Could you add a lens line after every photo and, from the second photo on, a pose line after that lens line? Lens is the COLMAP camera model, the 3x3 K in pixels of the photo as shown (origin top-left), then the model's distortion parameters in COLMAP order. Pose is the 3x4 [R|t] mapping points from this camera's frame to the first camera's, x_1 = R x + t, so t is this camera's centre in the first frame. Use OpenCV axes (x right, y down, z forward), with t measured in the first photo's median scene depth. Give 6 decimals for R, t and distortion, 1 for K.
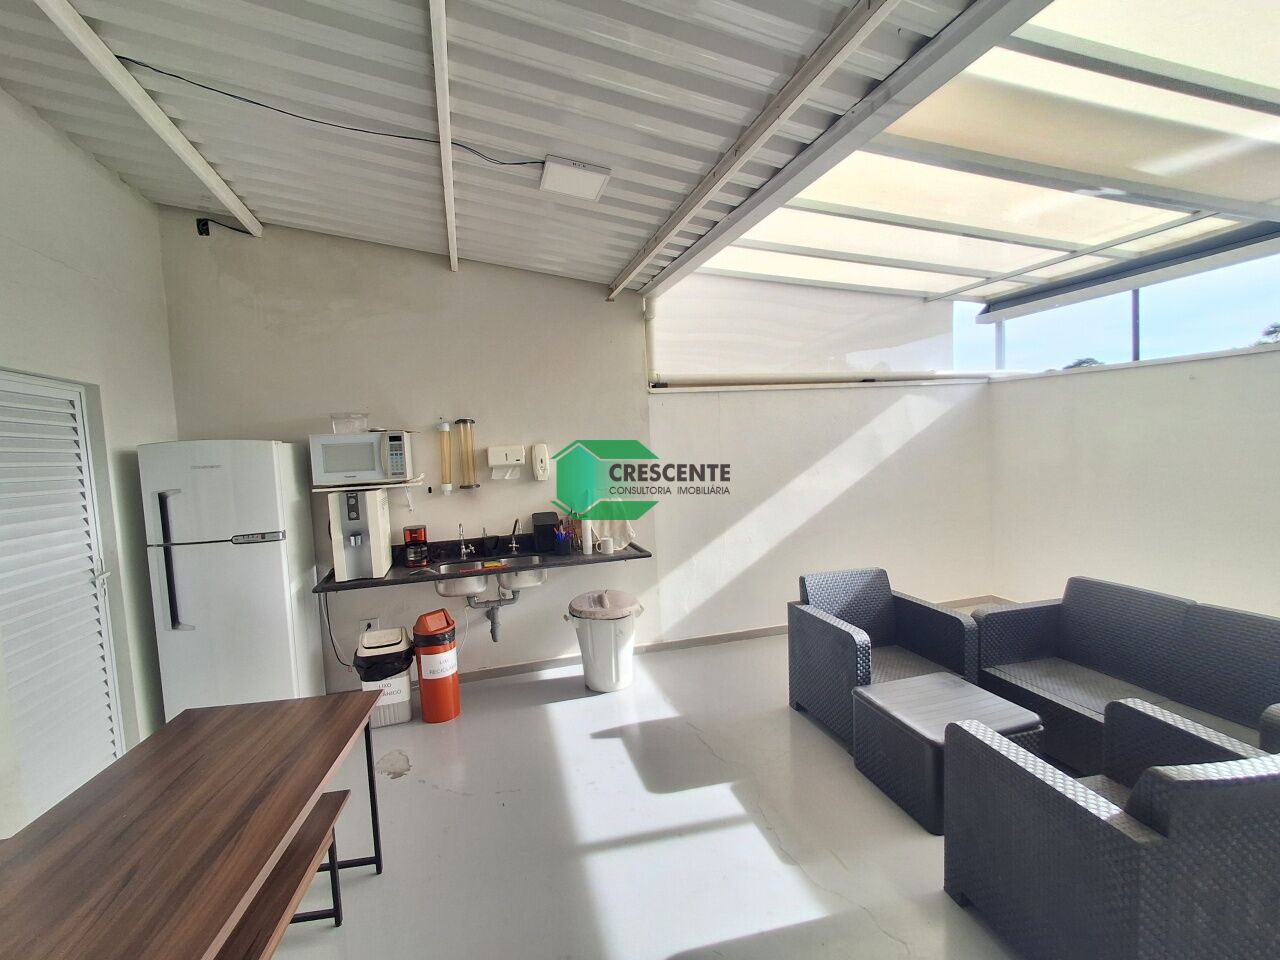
lens RADIAL K [[587.3, 0, 640.0], [0, 587.3, 480.0], [0, 0, 1]] dist [0.017043, -0.000083]
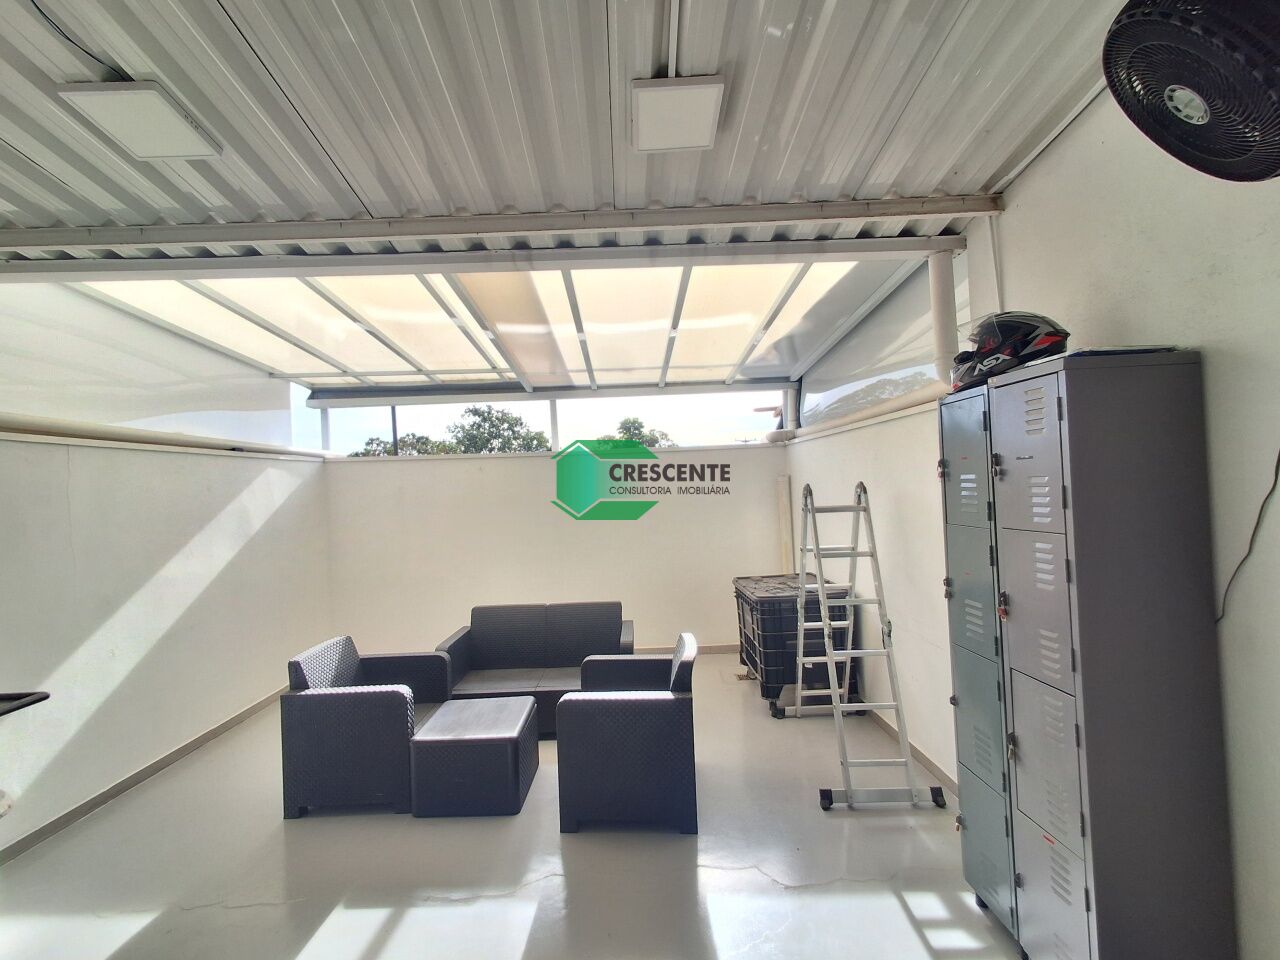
lens RADIAL K [[587.3, 0, 640.0], [0, 587.3, 480.0], [0, 0, 1]] dist [0.017043, -0.000083]
pose [[0.269452, 0.048401, 0.961797, -0.324724], [0.090827, 0.993007, -0.075417, 0.004917], [-0.958721, 0.107679, 0.263172, 0.161601]]
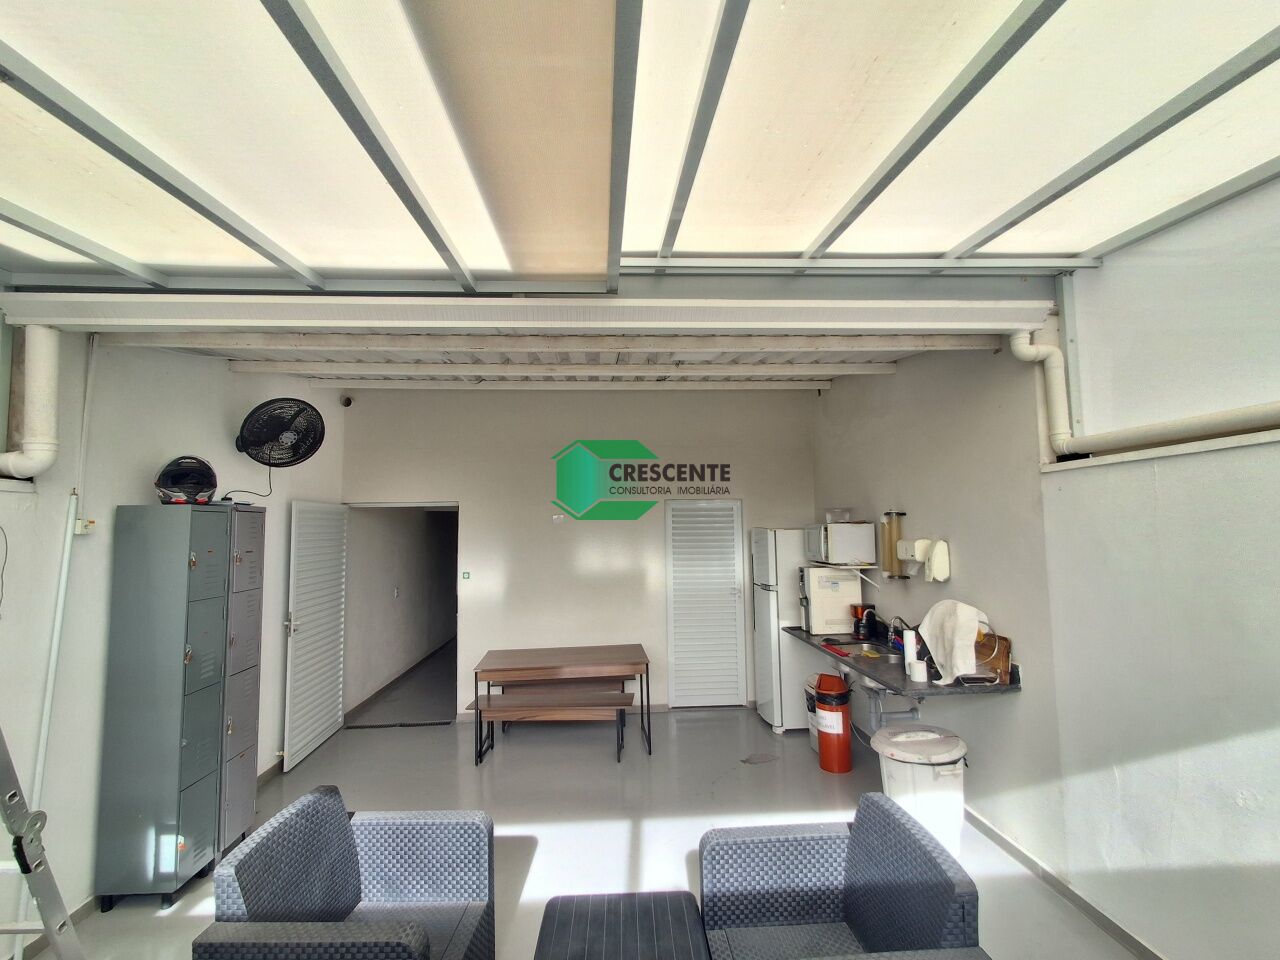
lens RADIAL K [[587.3, 0, 640.0], [0, 587.3, 480.0], [0, 0, 1]] dist [0.017043, -0.000083]
pose [[-0.228775, -0.026213, -0.973126, 0.676770], [-0.034588, 0.999225, -0.018785, -0.100304], [0.972865, 0.029361, -0.229504, 0.641581]]
